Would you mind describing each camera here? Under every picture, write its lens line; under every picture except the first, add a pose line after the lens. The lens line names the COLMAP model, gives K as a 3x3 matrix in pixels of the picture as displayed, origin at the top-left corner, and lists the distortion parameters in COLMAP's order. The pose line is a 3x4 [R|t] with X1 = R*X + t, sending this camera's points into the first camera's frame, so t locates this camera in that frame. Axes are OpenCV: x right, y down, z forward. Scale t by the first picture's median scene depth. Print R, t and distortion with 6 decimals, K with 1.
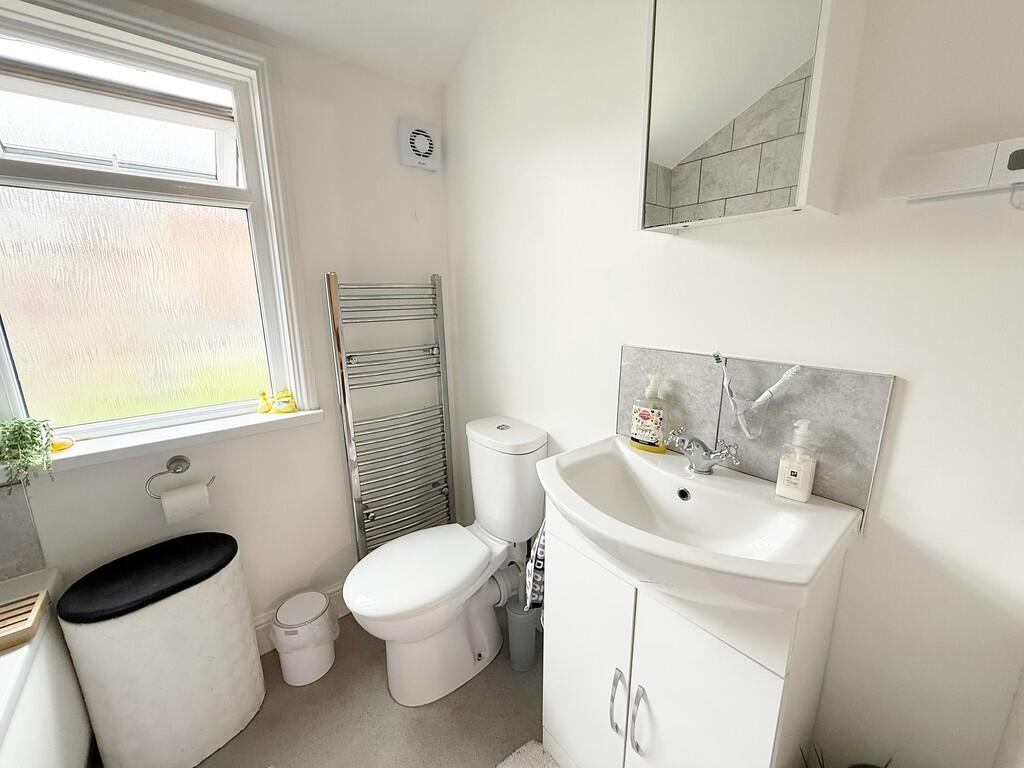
lens RADIAL K [[405.6, 0, 506.3], [0, 405.6, 383.6], [0, 0, 1]] dist [-0.001061, 0.000008]
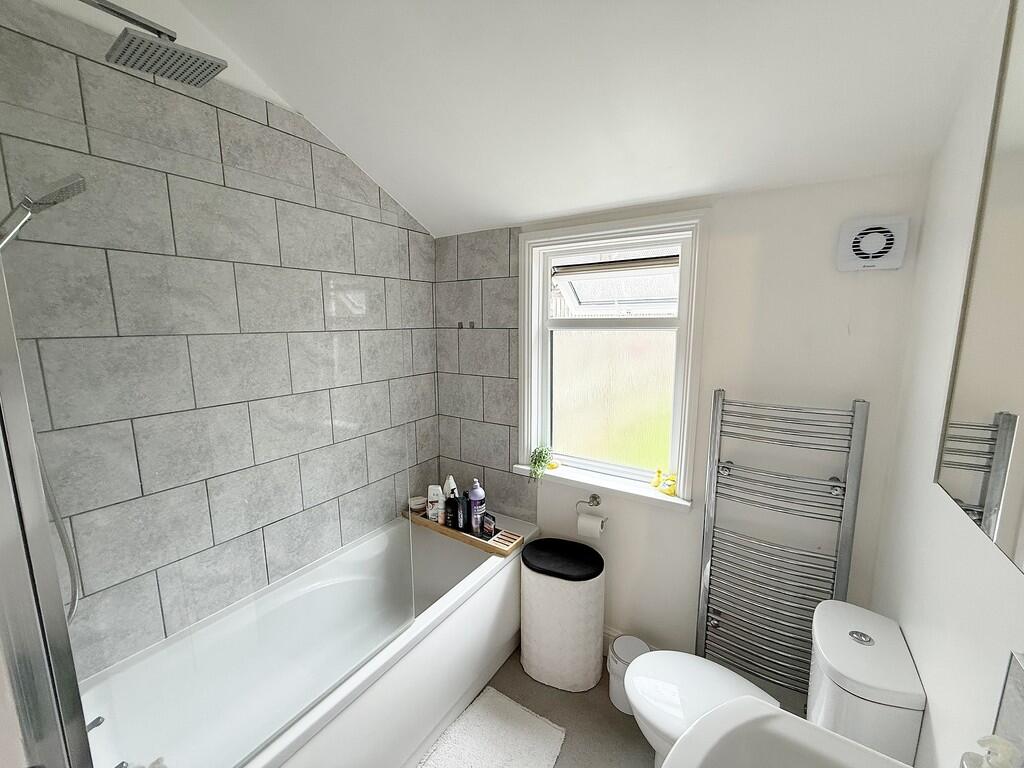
lens RADIAL K [[405.6, 0, 505.9], [0, 405.6, 384.4], [0, 0, 1]] dist [-0.001061, 0.000008]
pose [[0.295525, 0.156411, -0.942444, 0.424908], [-0.198726, 0.974991, 0.099497, -0.284349], [0.934437, 0.157884, 0.319217, 0.118753]]
